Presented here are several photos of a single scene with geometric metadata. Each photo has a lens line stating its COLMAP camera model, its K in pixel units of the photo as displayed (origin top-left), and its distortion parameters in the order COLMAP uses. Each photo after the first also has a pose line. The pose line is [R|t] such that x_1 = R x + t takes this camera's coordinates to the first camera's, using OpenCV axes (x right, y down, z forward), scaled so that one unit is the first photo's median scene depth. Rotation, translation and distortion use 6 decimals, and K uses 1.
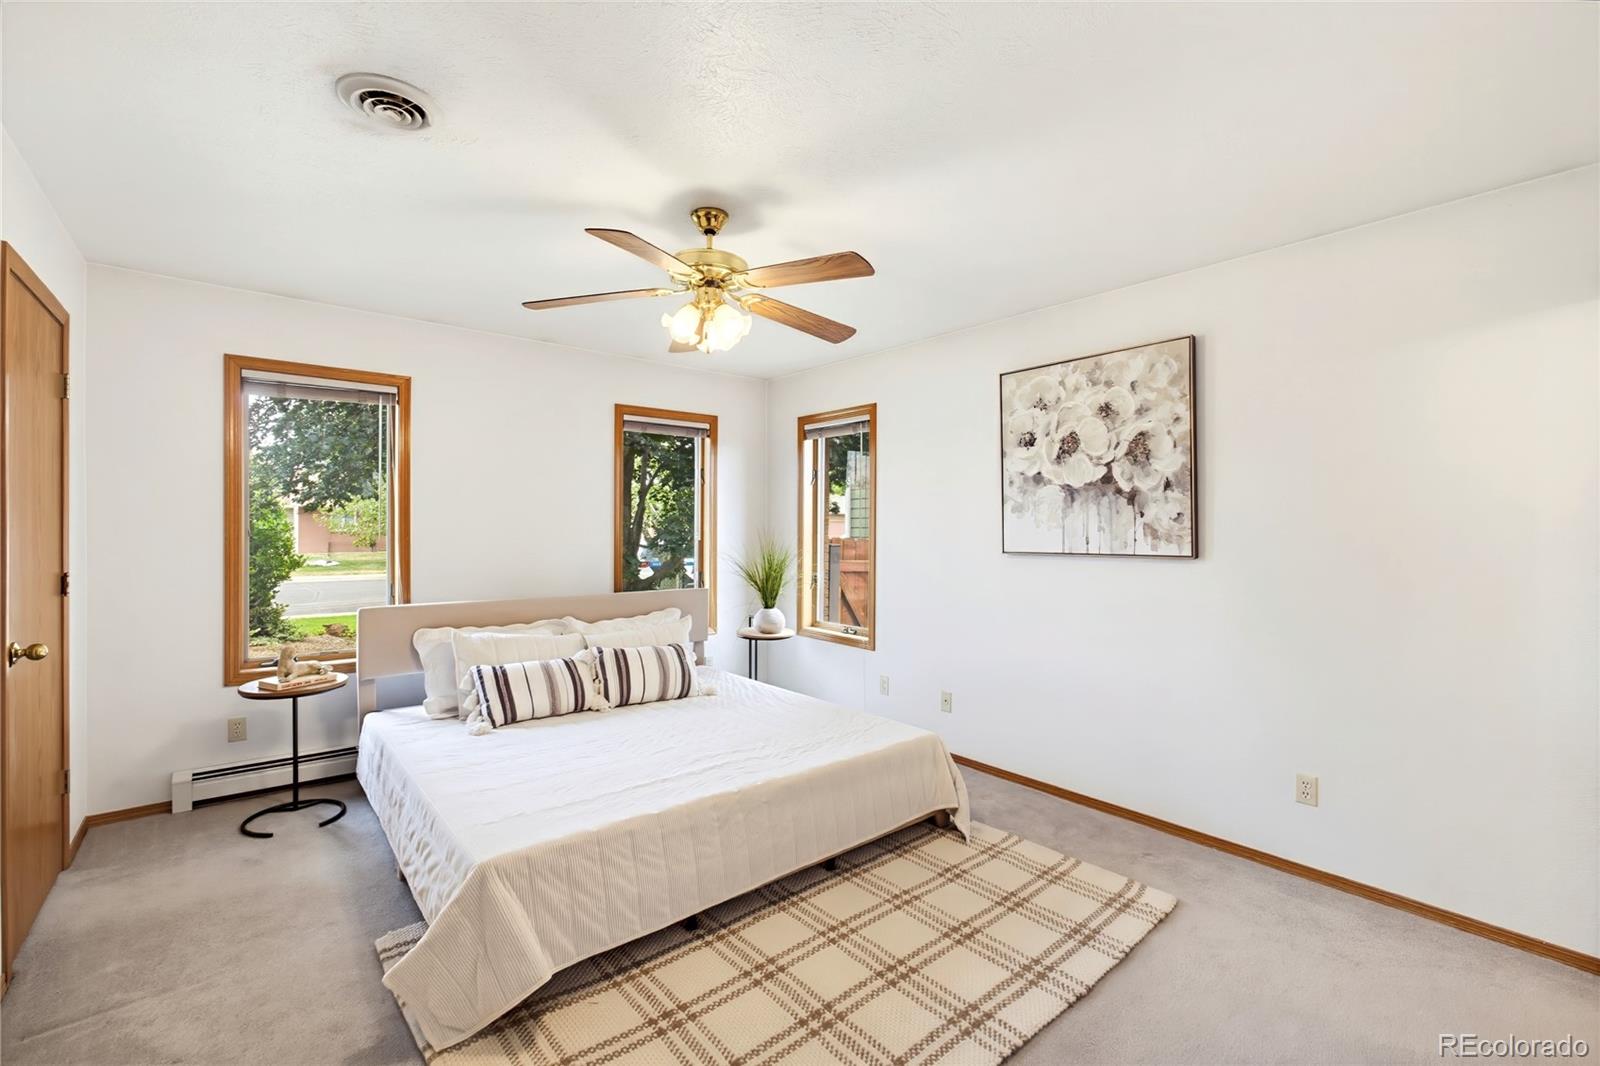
lens RADIAL K [[684.1, 0, 807.4], [0, 684.1, 523.3], [0, 0, 1]] dist [-0.001113, -0.000109]
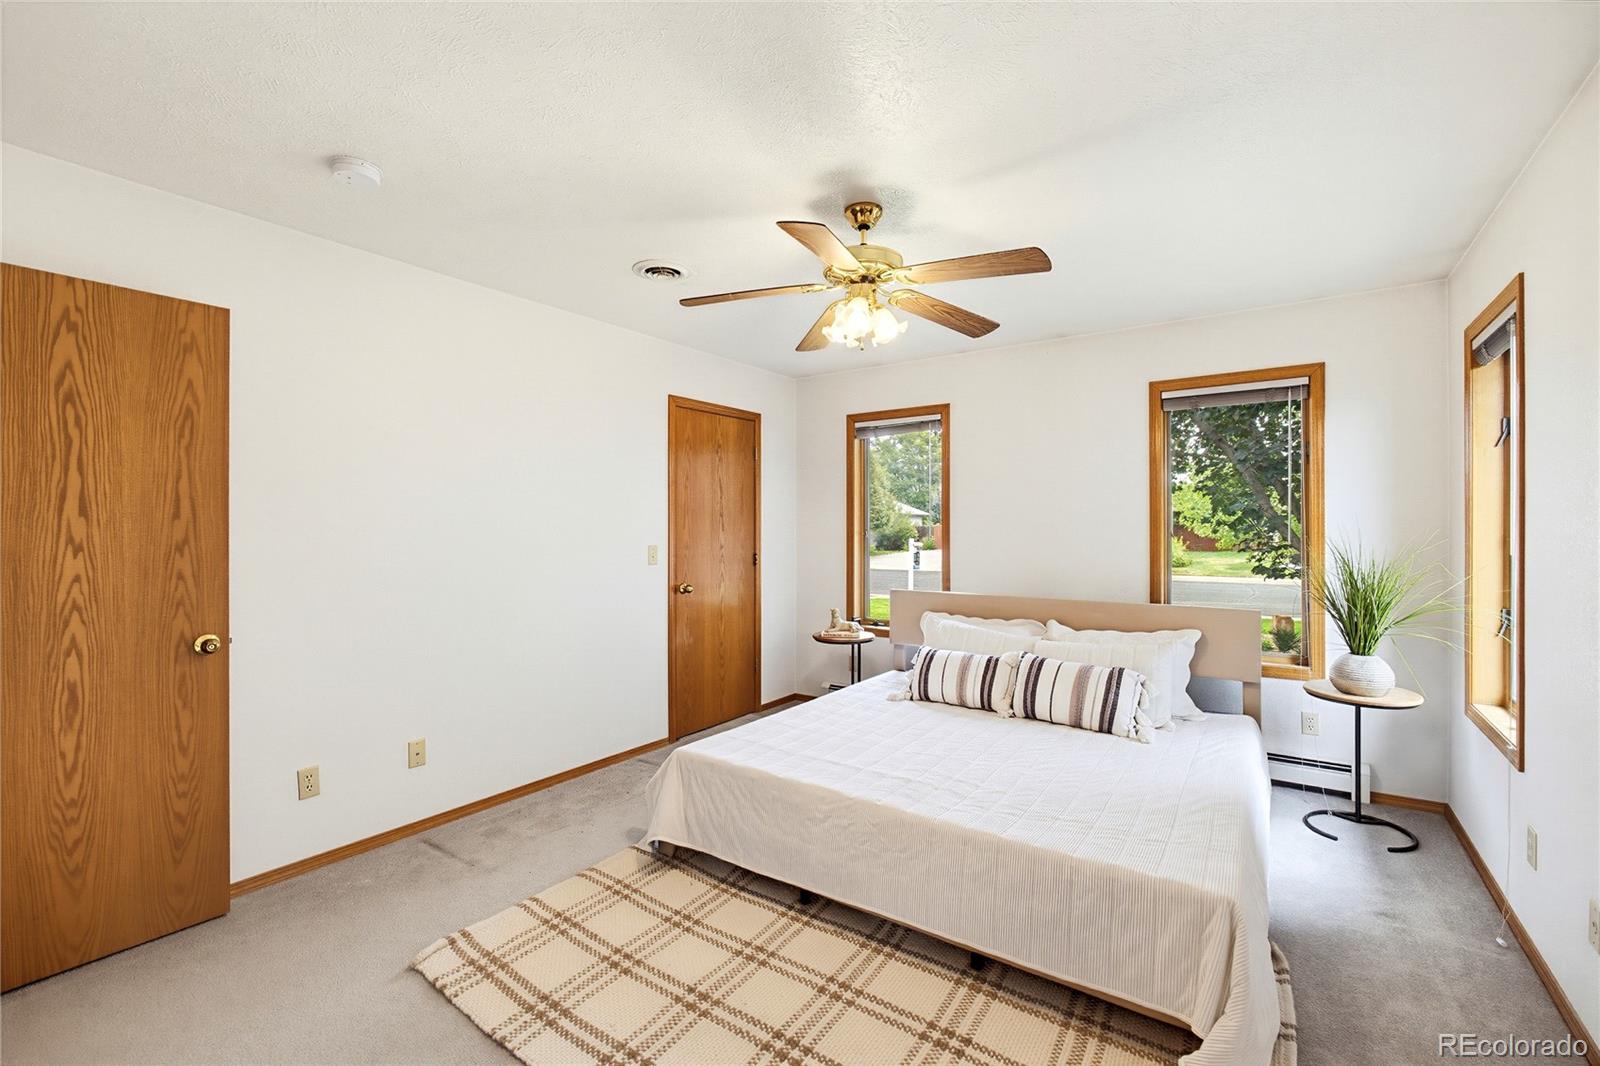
lens RADIAL K [[684.1, 0, 807.4], [0, 684.1, 523.3], [0, 0, 1]] dist [-0.001113, -0.000109]
pose [[0.257365, -0.005053, -0.966301, 0.821461], [0.018018, 0.999838, -0.000430, -0.010006], [0.966146, -0.017300, 0.257414, 0.678407]]
